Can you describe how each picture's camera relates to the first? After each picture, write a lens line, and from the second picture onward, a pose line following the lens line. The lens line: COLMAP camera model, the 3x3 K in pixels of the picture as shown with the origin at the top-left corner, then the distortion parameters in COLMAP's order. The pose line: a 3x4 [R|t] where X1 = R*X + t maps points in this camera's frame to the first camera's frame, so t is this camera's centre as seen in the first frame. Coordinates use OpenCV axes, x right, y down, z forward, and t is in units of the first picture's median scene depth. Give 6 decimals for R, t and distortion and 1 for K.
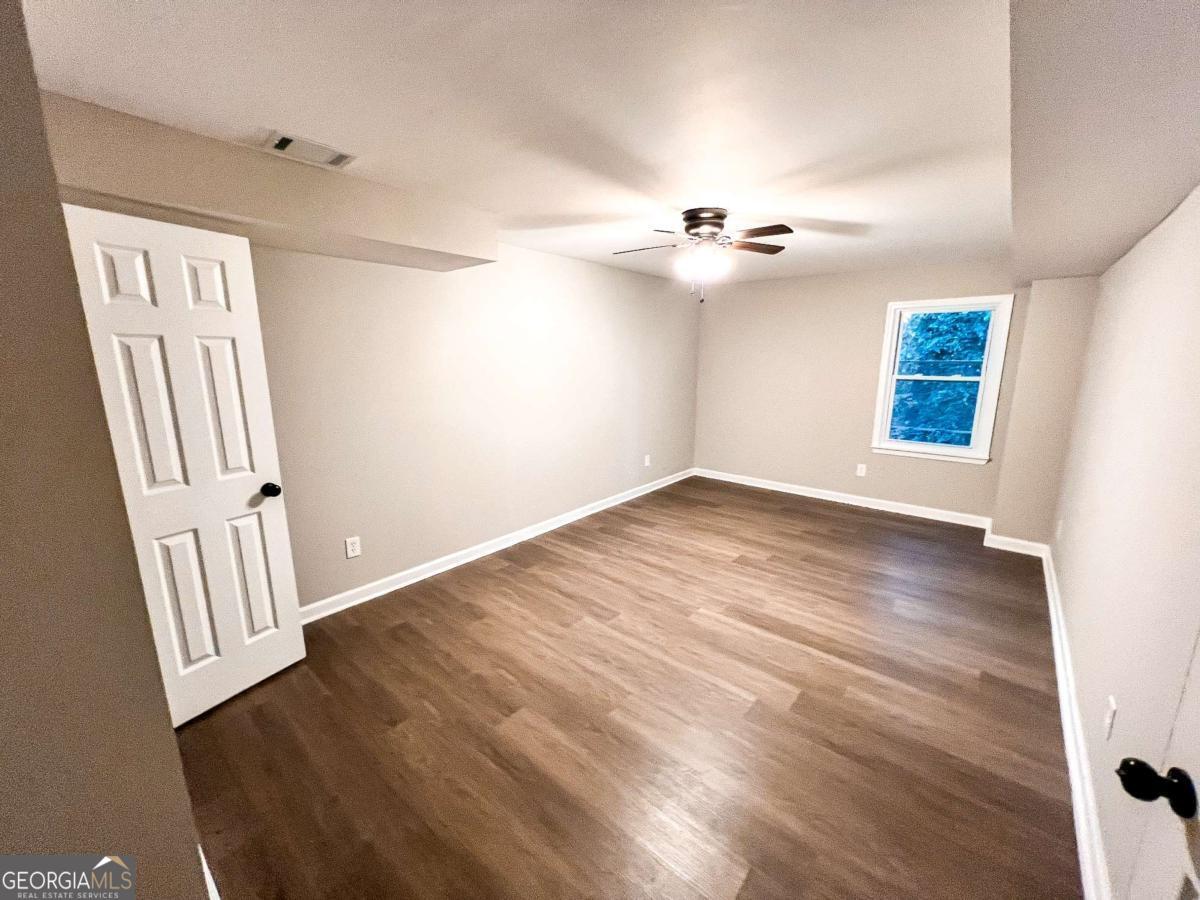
lens RADIAL K [[477.5, 0, 599.2], [0, 477.5, 452.7], [0, 0, 1]] dist [-0.000238, 0.000751]
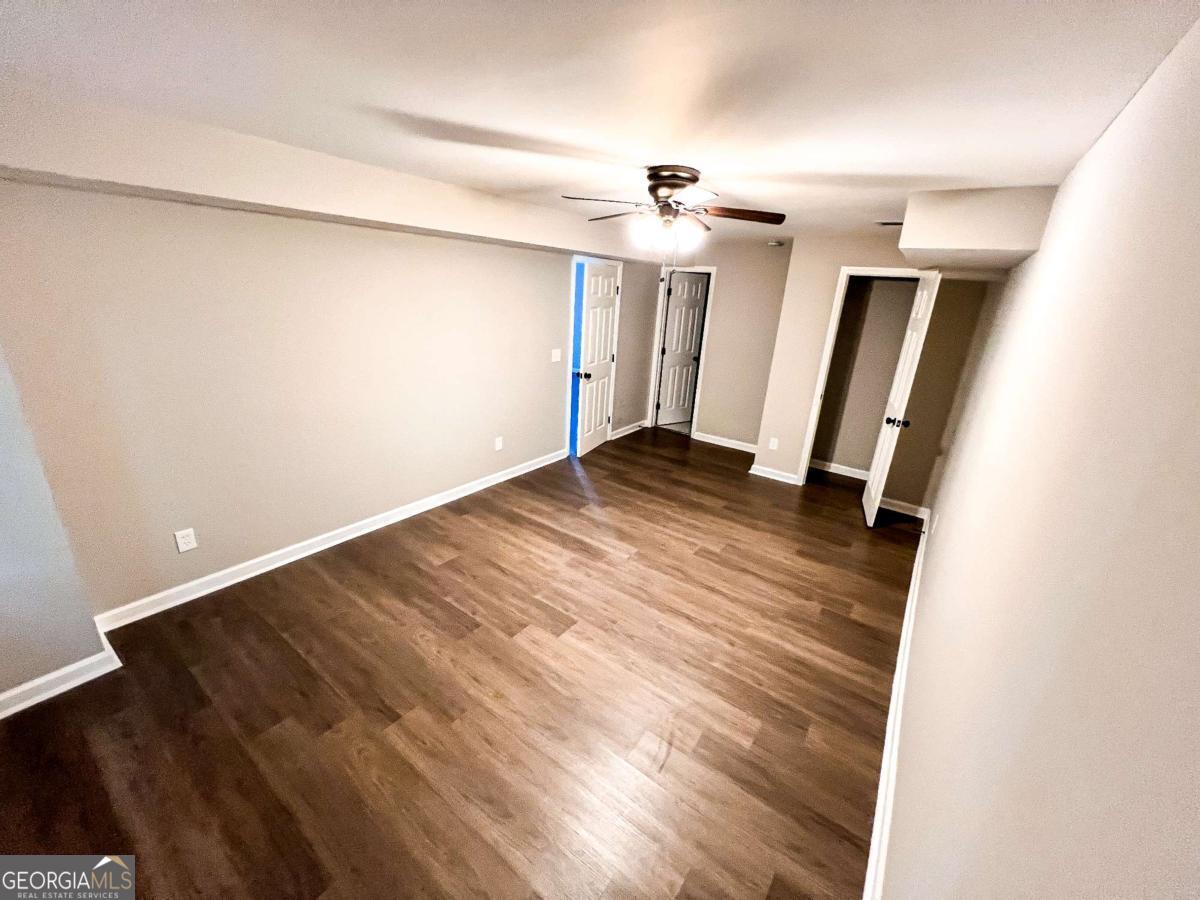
lens RADIAL K [[477.5, 0, 599.2], [0, 477.5, 452.7], [0, 0, 1]] dist [-0.000238, 0.000751]
pose [[-0.995224, -0.027263, -0.093728, 0.368221], [-0.071616, 0.856396, 0.511329, -0.444089], [0.066328, 0.515600, -0.854258, 1.731220]]
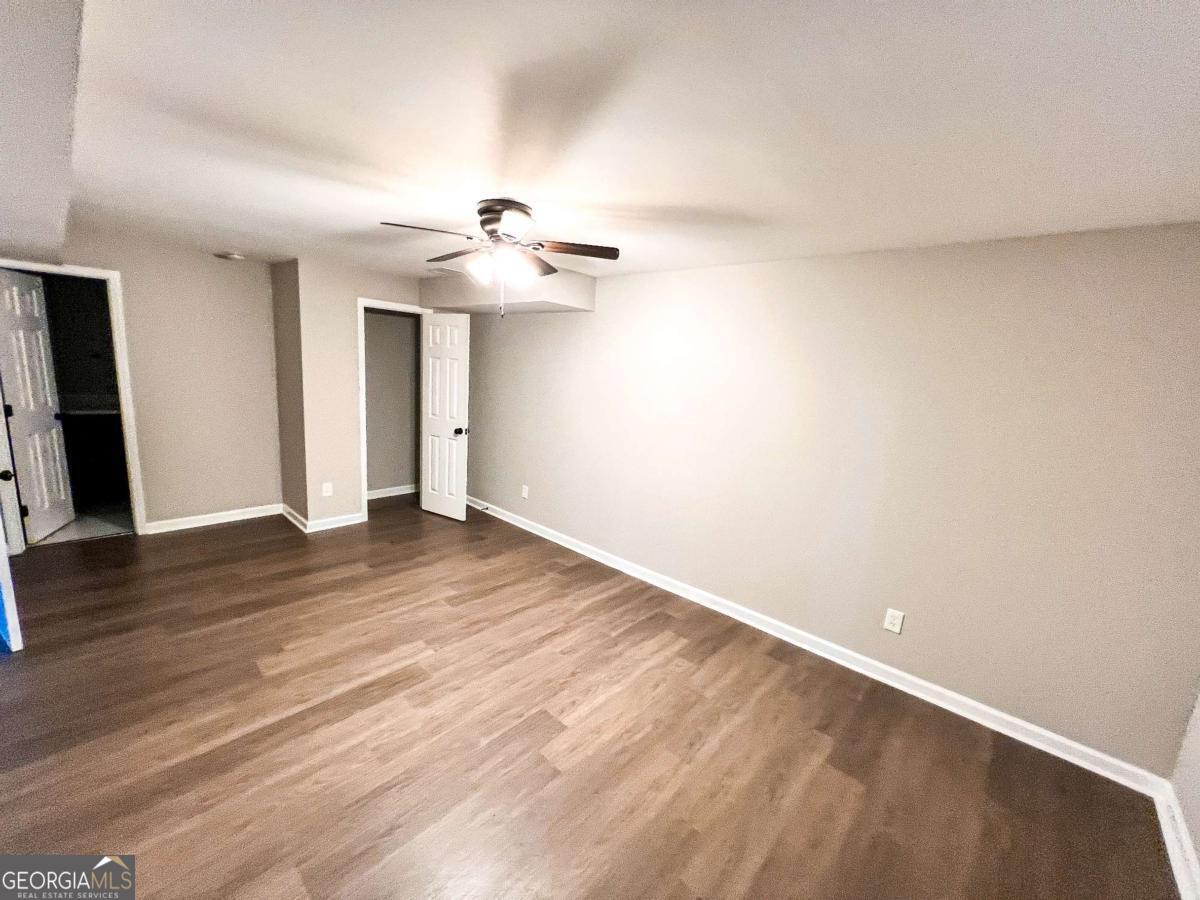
lens RADIAL K [[477.5, 0, 599.2], [0, 477.5, 452.7], [0, 0, 1]] dist [-0.000238, 0.000751]
pose [[-0.029878, 0.179903, -0.983230, 0.967075], [-0.267623, 0.946316, 0.181281, -0.266566], [0.963060, 0.268552, 0.019873, 1.109828]]
